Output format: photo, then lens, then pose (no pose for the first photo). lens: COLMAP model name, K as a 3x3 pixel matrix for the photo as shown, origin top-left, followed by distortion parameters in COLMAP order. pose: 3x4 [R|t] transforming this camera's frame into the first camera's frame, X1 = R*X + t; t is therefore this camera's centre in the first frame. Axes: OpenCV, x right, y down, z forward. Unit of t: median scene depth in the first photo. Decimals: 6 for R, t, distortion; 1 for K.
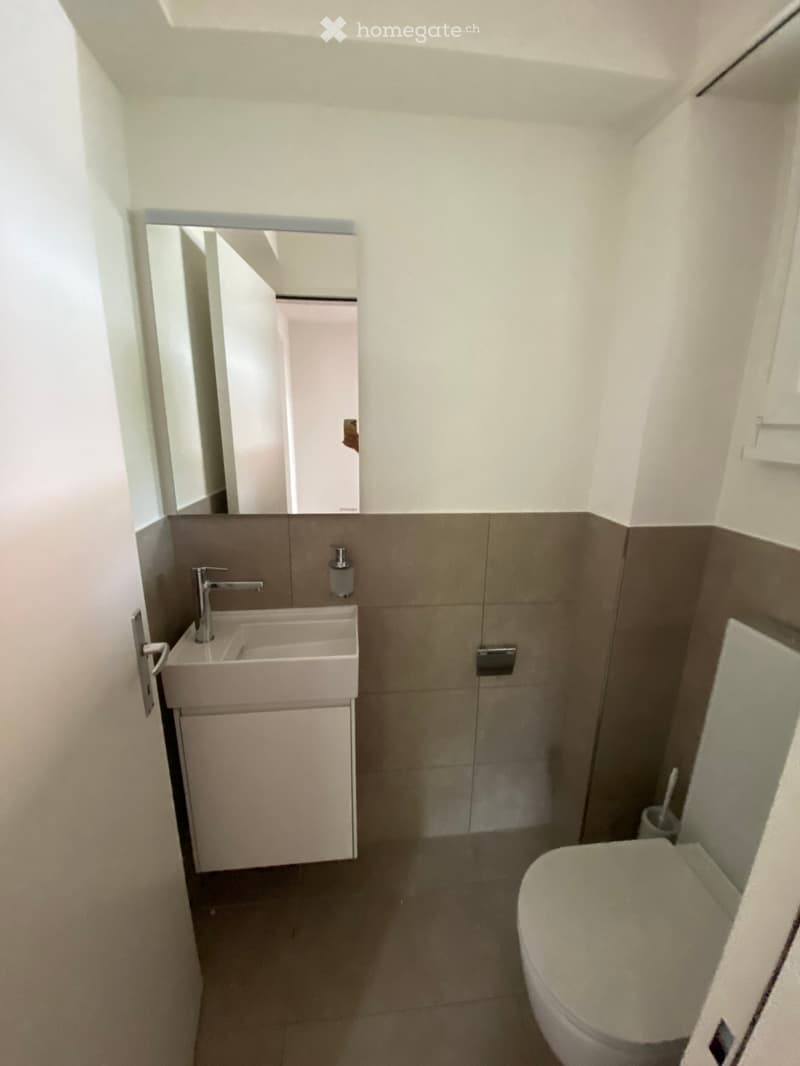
lens RADIAL K [[445.0, 0, 397.8], [0, 445.0, 539.5], [0, 0, 1]] dist [0.057922, -0.001064]
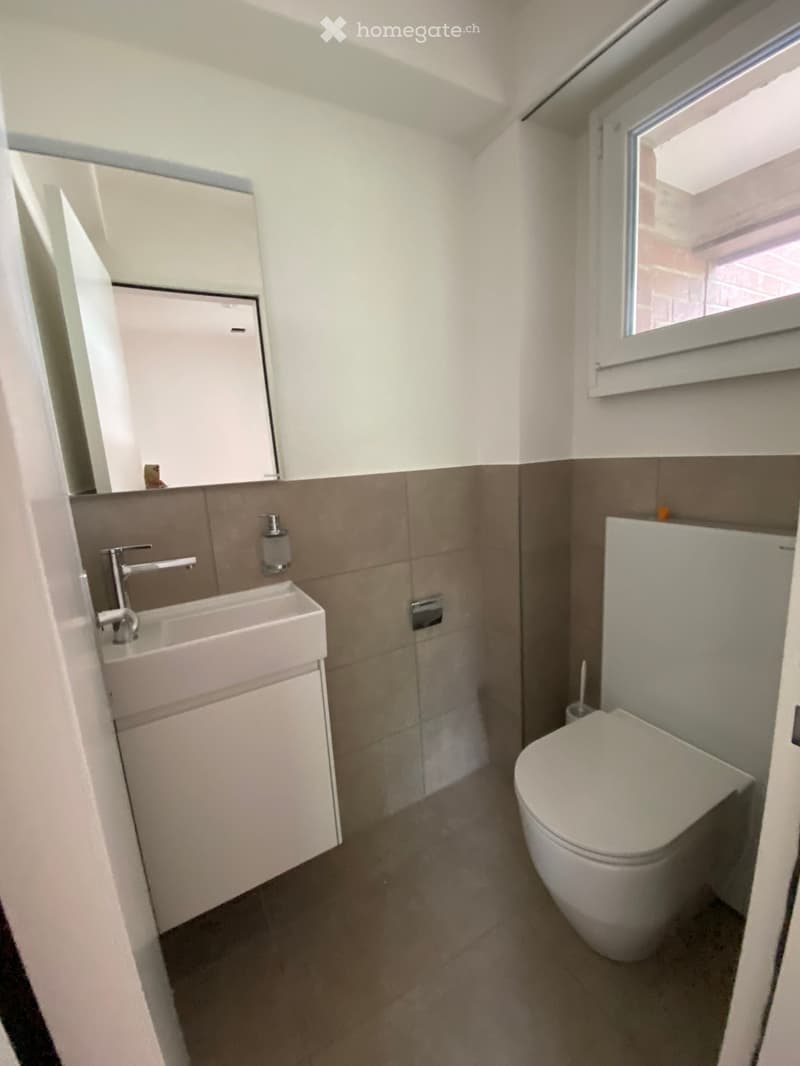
lens RADIAL K [[445.0, 0, 392.8], [0, 445.0, 528.3], [0, 0, 1]] dist [0.057922, -0.001064]
pose [[0.924610, -0.136405, 0.355654, -0.232719], [0.170534, 0.983120, -0.066288, 0.153302], [-0.340609, 0.121942, 0.932264, 0.035091]]
